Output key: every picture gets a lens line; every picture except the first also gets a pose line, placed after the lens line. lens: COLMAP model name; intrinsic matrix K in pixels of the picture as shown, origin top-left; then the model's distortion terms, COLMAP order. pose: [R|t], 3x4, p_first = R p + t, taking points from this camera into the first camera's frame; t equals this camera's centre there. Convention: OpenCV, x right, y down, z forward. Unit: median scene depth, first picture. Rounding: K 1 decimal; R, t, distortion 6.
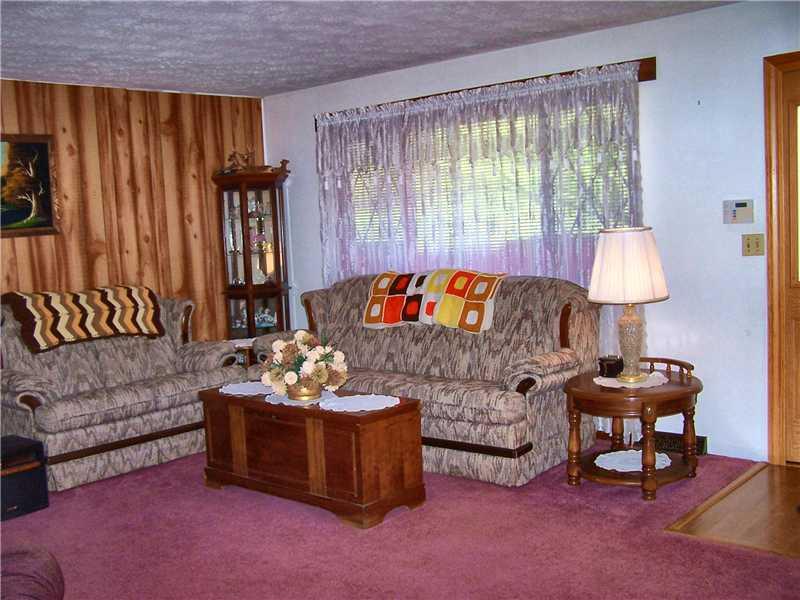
lens RADIAL K [[893.4, 0, 384.8], [0, 893.4, 311.2], [0, 0, 1]] dist [-0.200629, 0.378478]
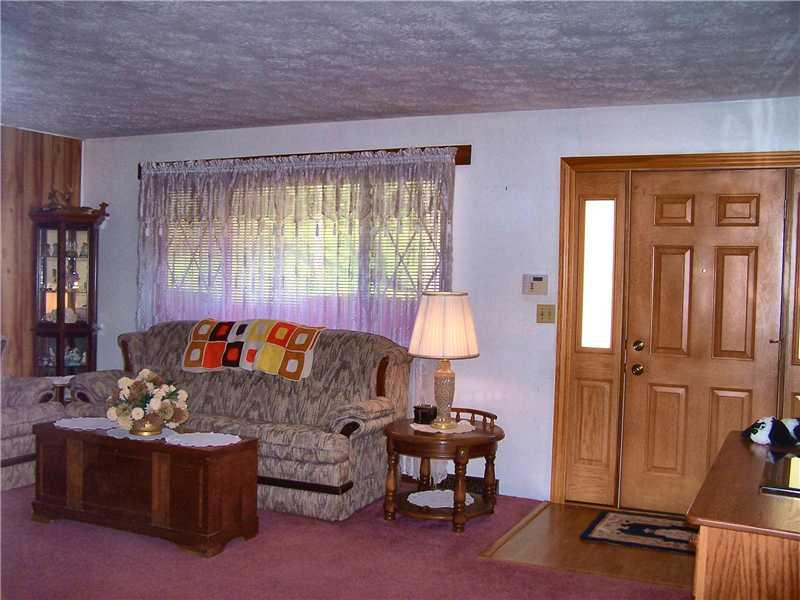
lens RADIAL K [[893.4, 0, 384.8], [0, 893.4, 311.2], [0, 0, 1]] dist [-0.200629, 0.378478]
pose [[0.957218, 0.063389, 0.282340, -0.111705], [-0.045481, 0.996542, -0.069542, 0.012108], [-0.285772, 0.053726, 0.956790, -0.070032]]
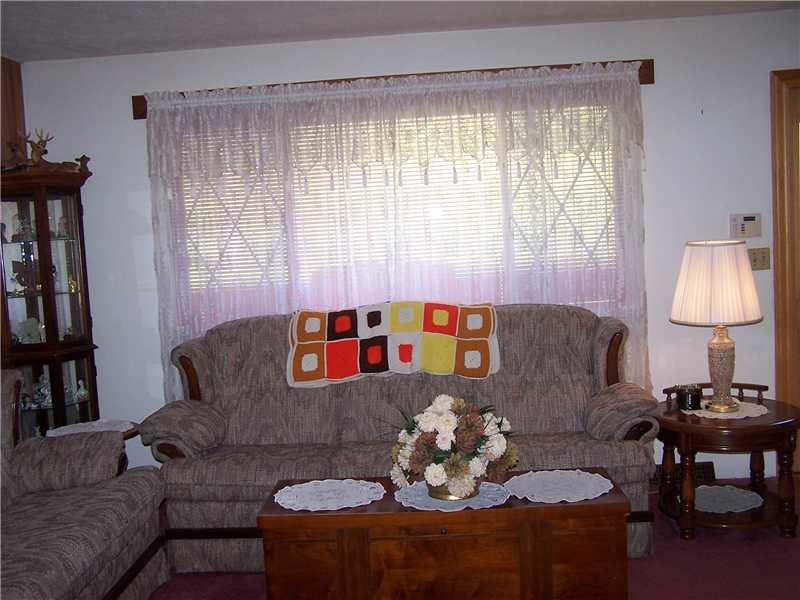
lens RADIAL K [[893.4, 0, 384.8], [0, 893.4, 311.2], [0, 0, 1]] dist [-0.200629, 0.378478]
pose [[0.779495, -0.047303, 0.624620, -0.494847], [0.076804, 0.996838, -0.020356, -0.027773], [-0.621683, 0.063841, 0.780663, 0.464448]]
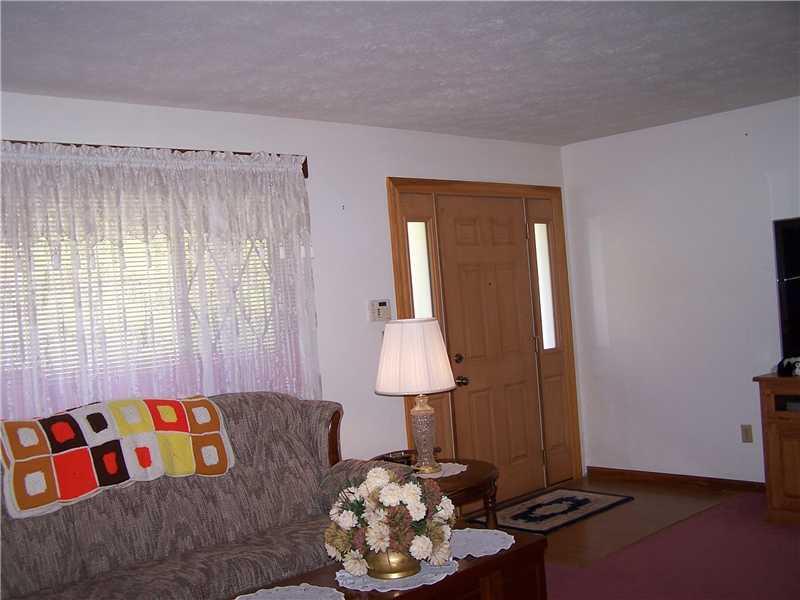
lens RADIAL K [[893.4, 0, 384.8], [0, 893.4, 311.2], [0, 0, 1]] dist [-0.200629, 0.378478]
pose [[0.094324, 0.038726, 0.994788, -0.661136], [0.175645, 0.982921, -0.054919, -0.047651], [-0.979924, 0.179909, 0.085911, 0.844795]]
